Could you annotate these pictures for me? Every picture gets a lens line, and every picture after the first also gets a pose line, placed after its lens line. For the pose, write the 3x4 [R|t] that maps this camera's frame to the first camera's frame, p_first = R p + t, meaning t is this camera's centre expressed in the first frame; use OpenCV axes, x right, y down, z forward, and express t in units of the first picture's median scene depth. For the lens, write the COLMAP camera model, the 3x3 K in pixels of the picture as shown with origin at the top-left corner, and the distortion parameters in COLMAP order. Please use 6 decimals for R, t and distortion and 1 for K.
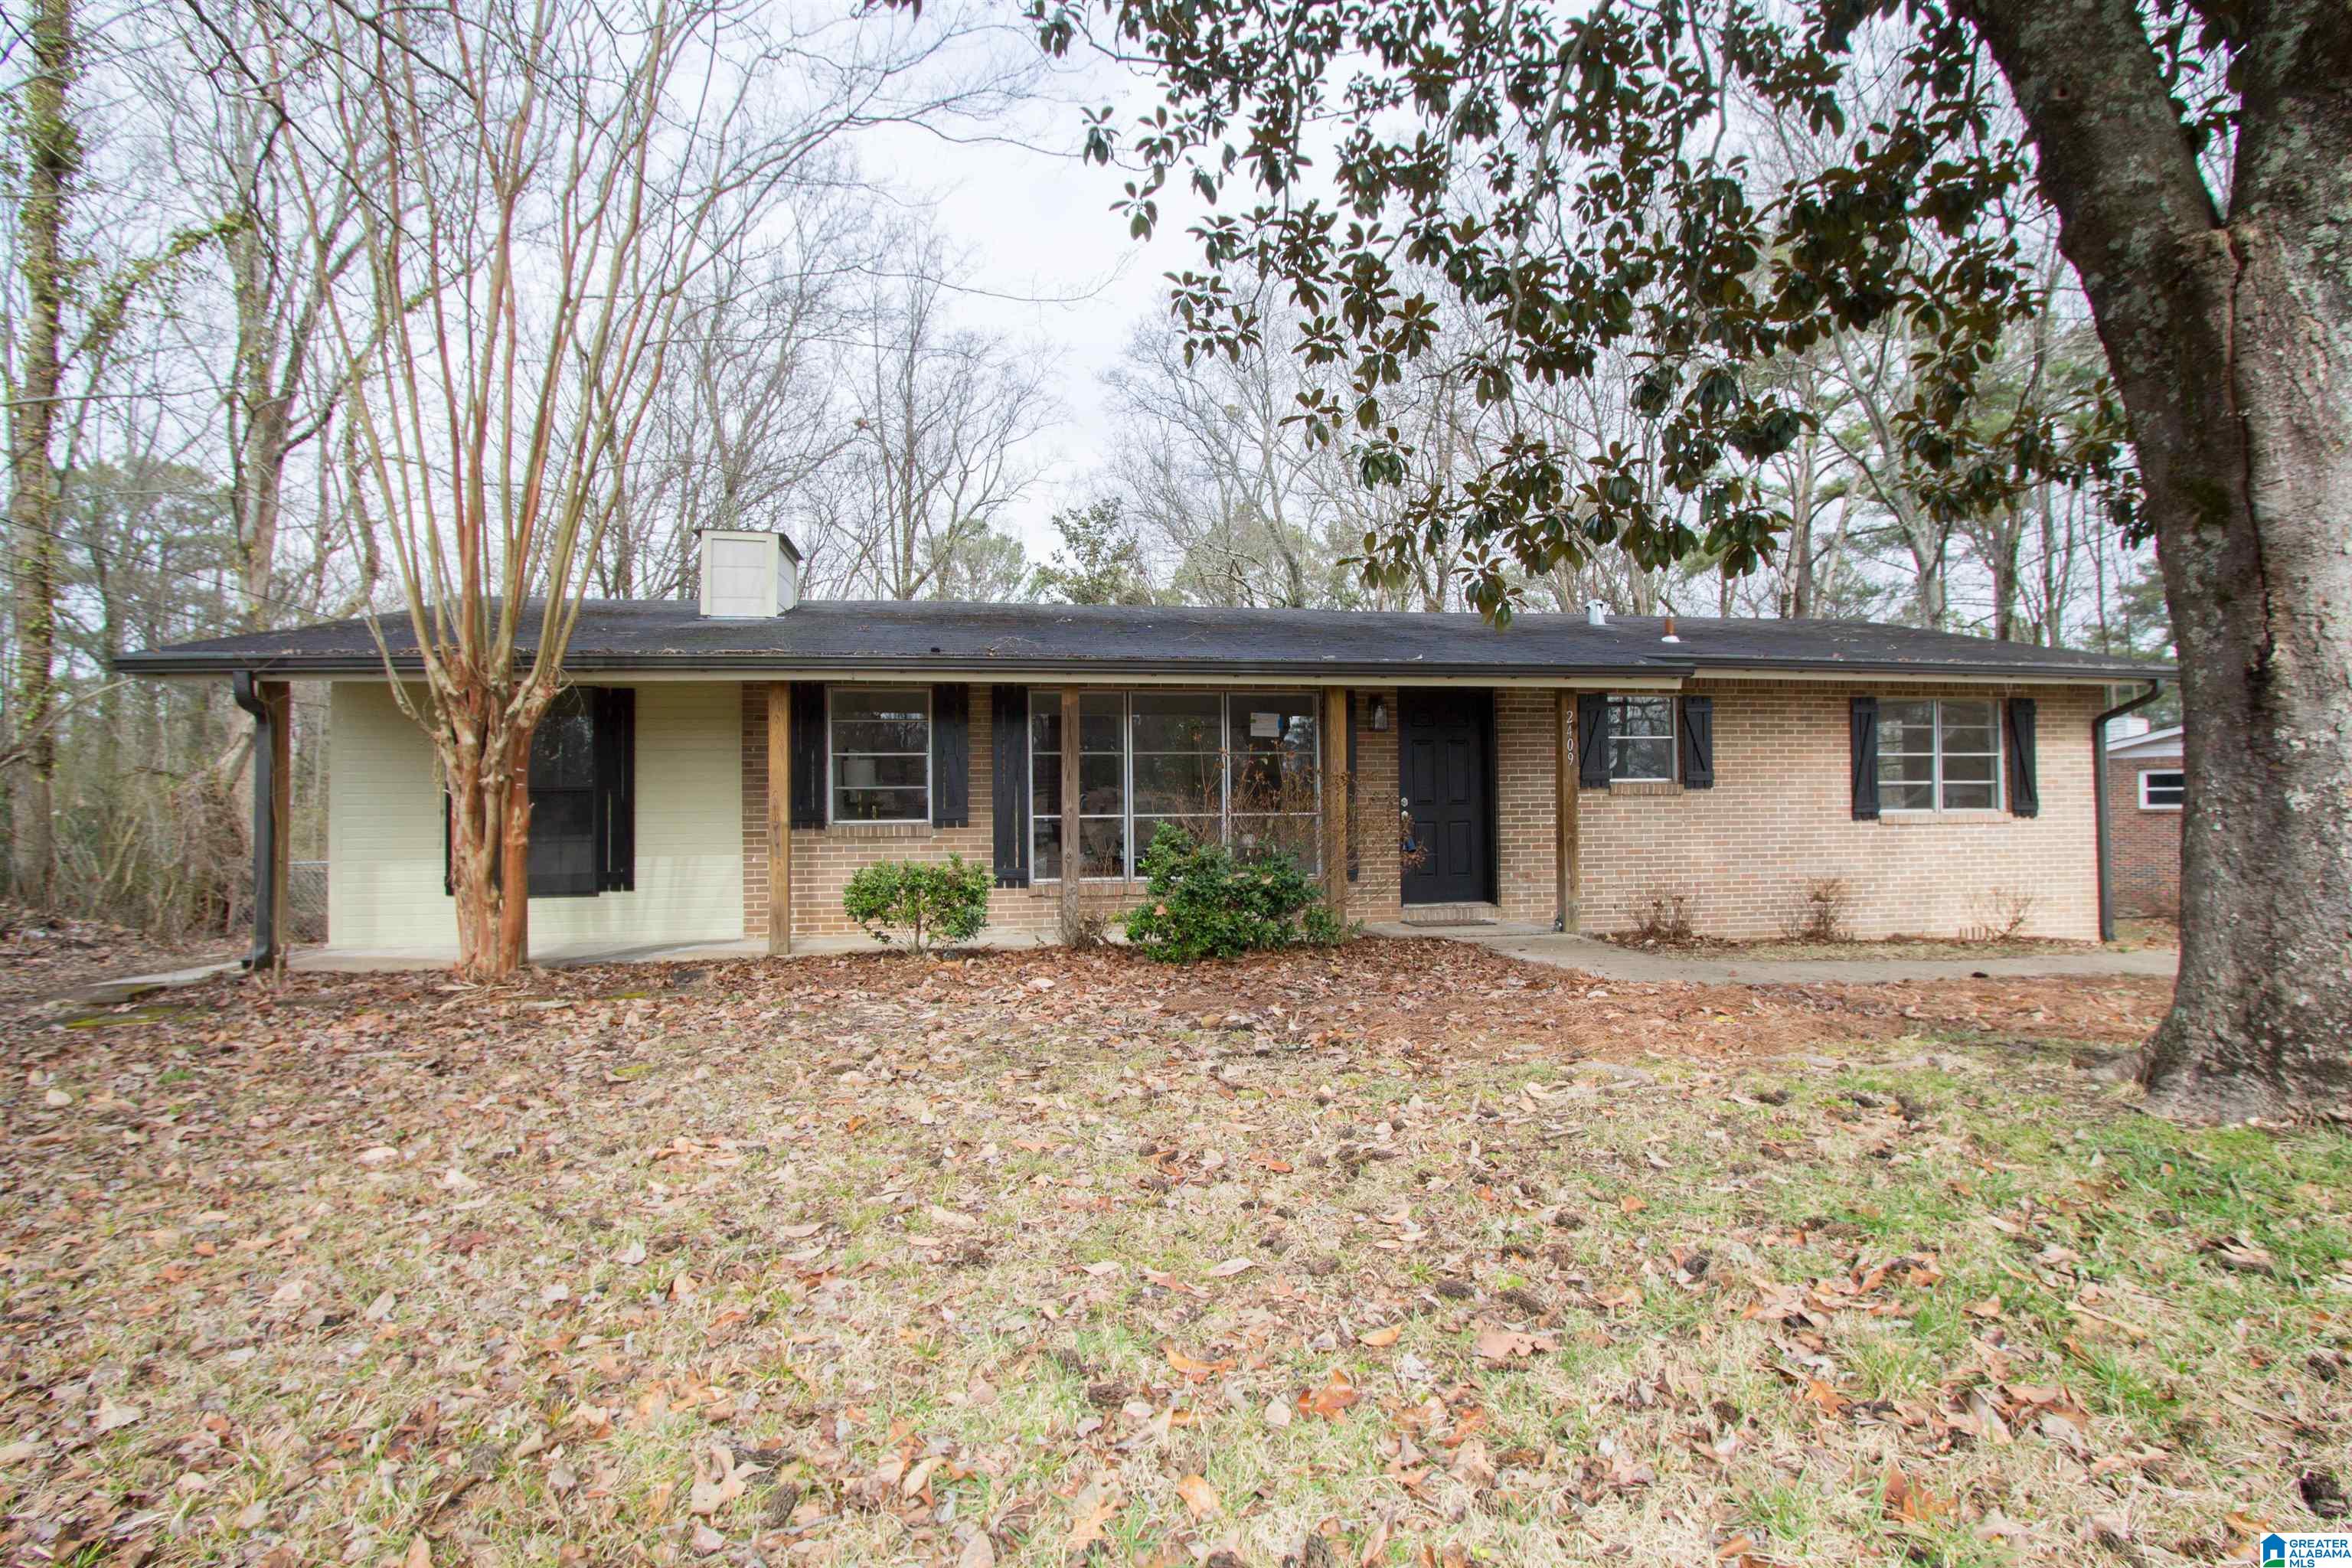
lens RADIAL K [[1109.9, 0, 1188.7], [0, 1109.9, 781.9], [0, 0, 1]] dist [-0.013829, 0.000769]
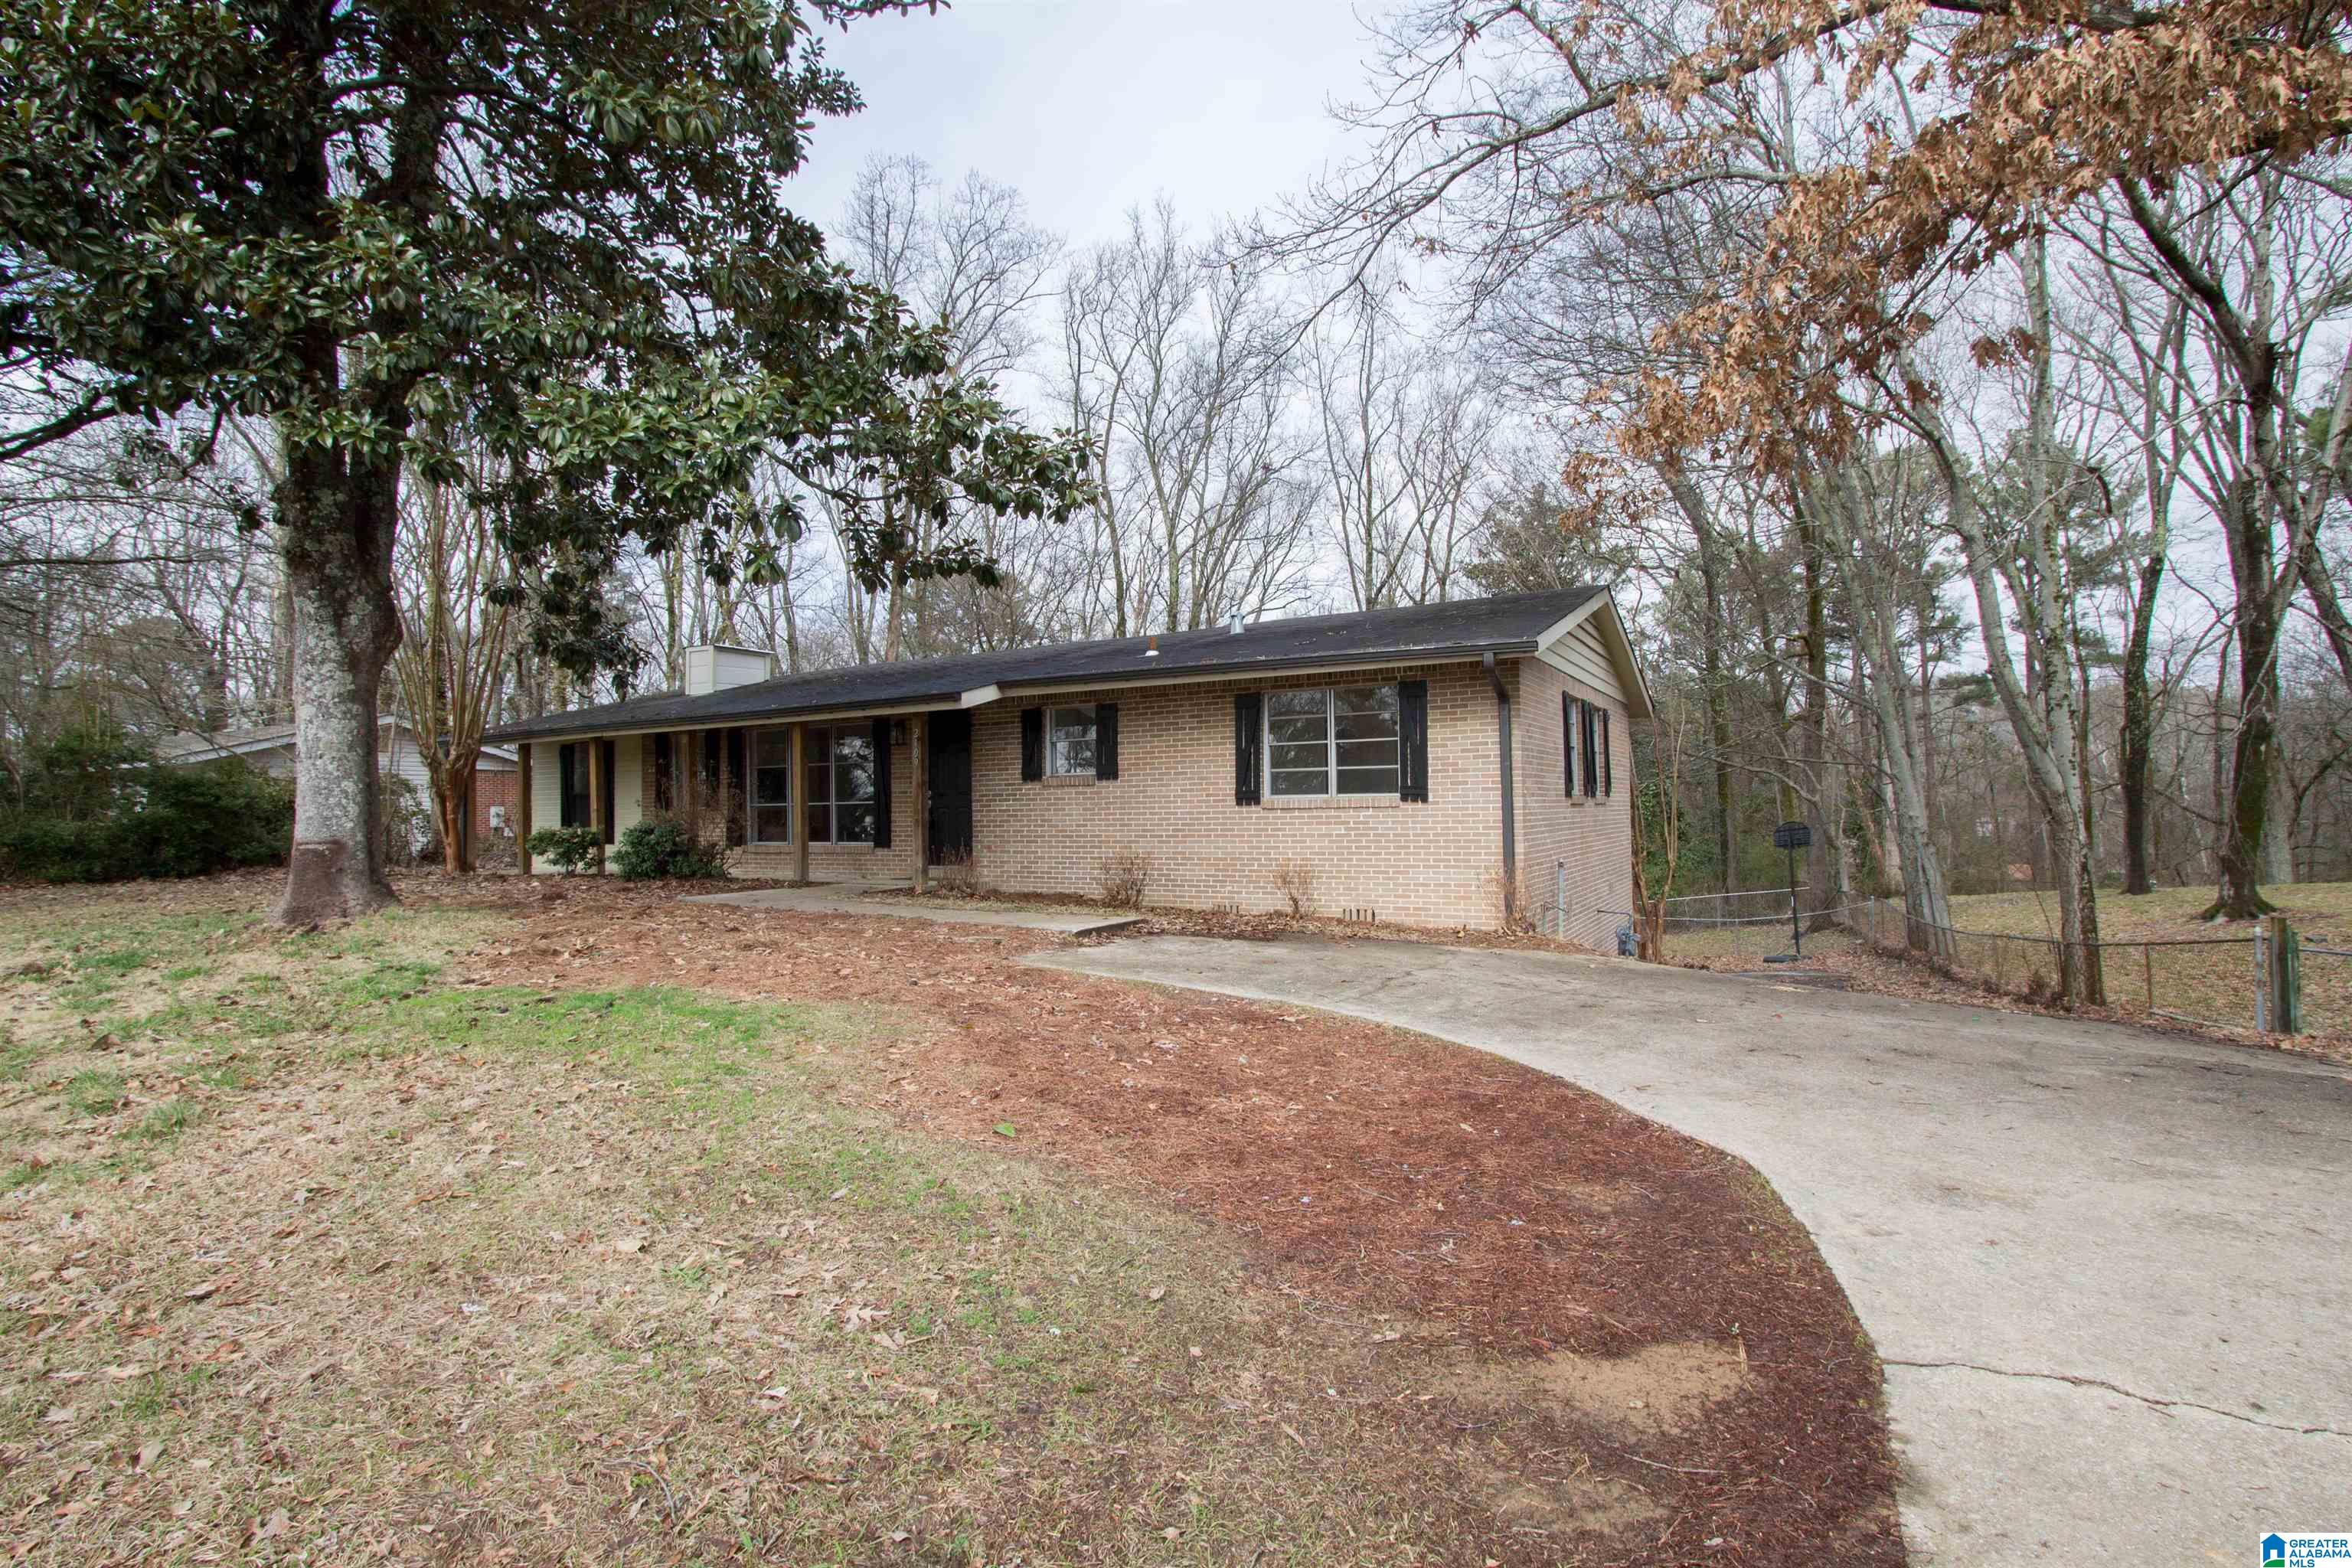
lens RADIAL K [[1109.9, 0, 1188.7], [0, 1109.9, 781.9], [0, 0, 1]] dist [-0.013829, 0.000769]
pose [[0.763767, -0.013852, -0.645344, 1.252682], [0.033345, 0.999282, 0.018015, -0.010519], [0.644631, -0.035278, 0.763680, 0.109367]]
